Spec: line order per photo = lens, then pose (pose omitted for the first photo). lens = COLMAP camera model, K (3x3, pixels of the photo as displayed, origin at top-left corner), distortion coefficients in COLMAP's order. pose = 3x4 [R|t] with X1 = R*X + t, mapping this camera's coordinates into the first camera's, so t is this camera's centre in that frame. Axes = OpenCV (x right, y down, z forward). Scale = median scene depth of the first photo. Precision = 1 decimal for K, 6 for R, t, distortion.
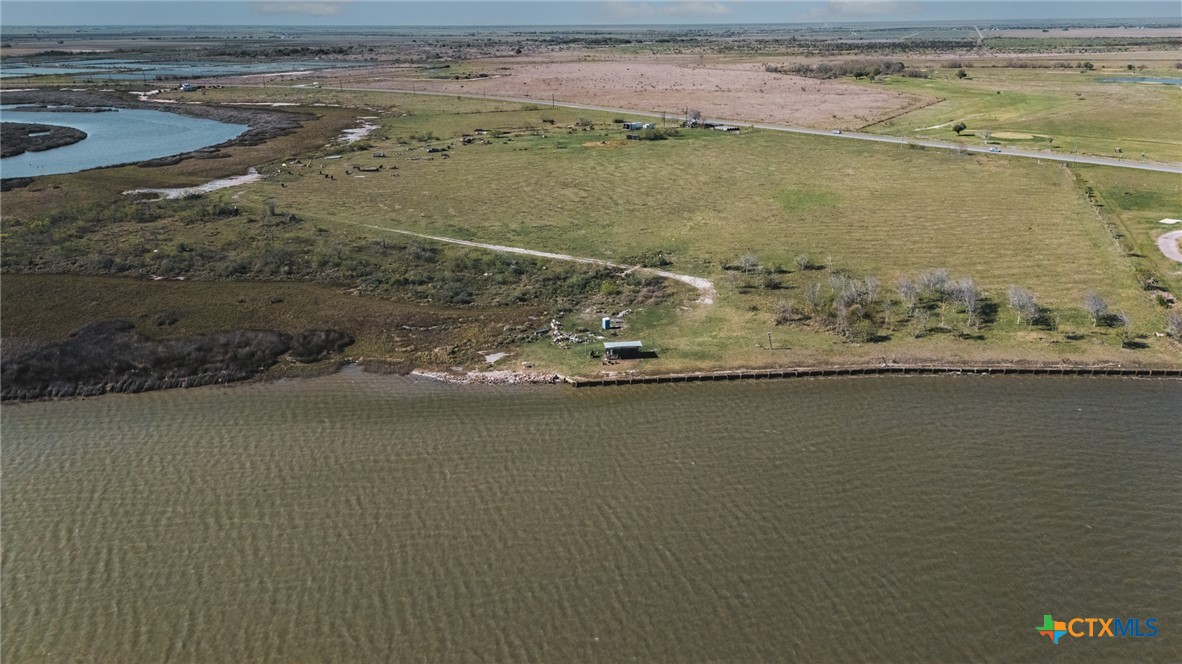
lens RADIAL K [[867.4, 0, 590.4], [0, 867.4, 327.2], [0, 0, 1]] dist [0.089901, -0.089068]
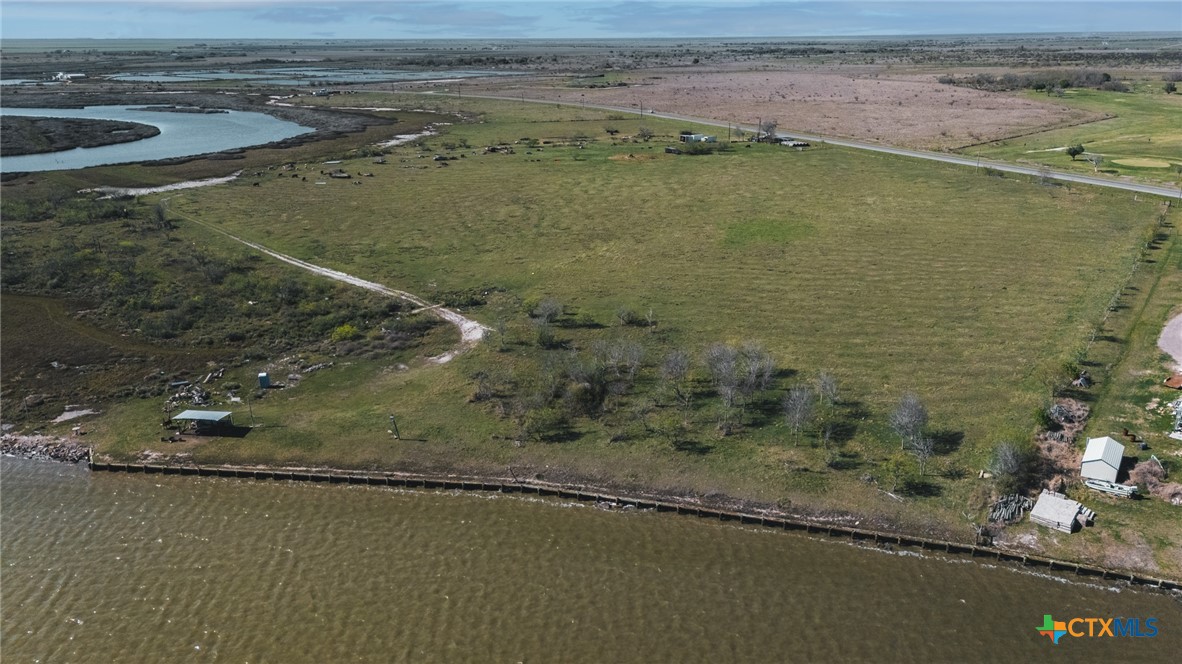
lens RADIAL K [[867.4, 0, 590.4], [0, 867.4, 327.2], [0, 0, 1]] dist [0.089901, -0.089068]
pose [[0.971992, 0.074319, -0.222953, 0.168654], [-0.077001, 0.997025, -0.003350, -0.025546], [0.222040, 0.020424, 0.974824, 0.102626]]
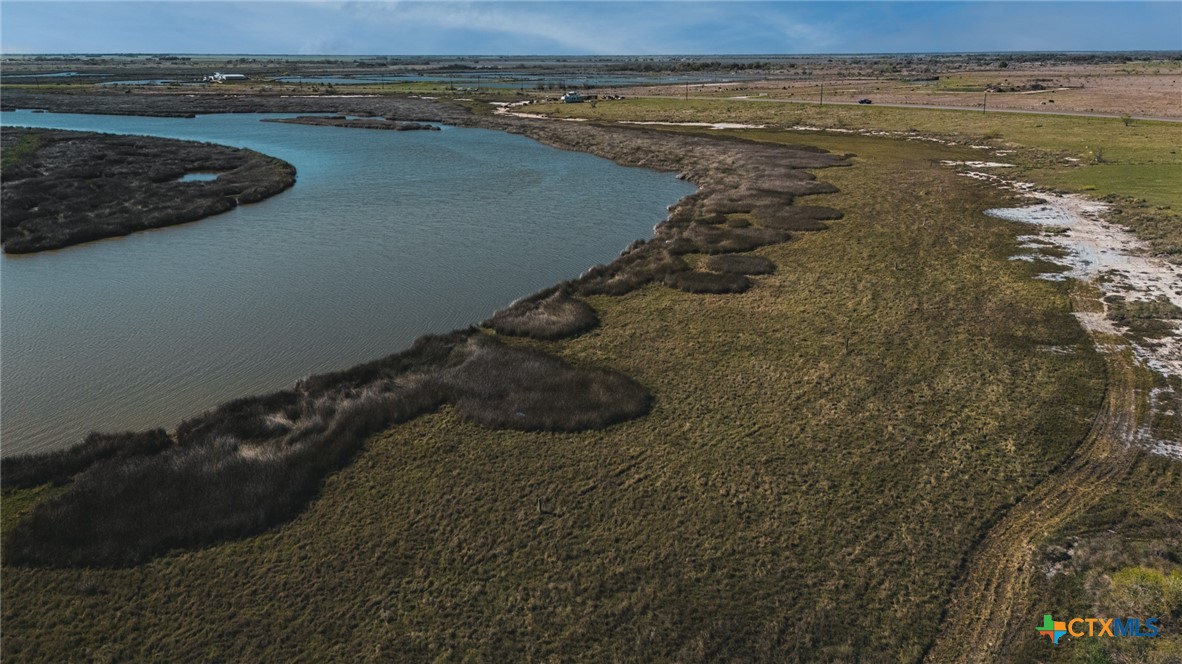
lens RADIAL K [[874.8, 0, 594.9], [0, 874.8, 338.6], [0, 0, 1]] dist [0.075382, -0.069390]
pose [[0.918103, 0.126311, -0.375676, -0.290246], [-0.133841, 0.990984, 0.006101, -0.168585], [0.373060, 0.044679, 0.926731, 0.683760]]
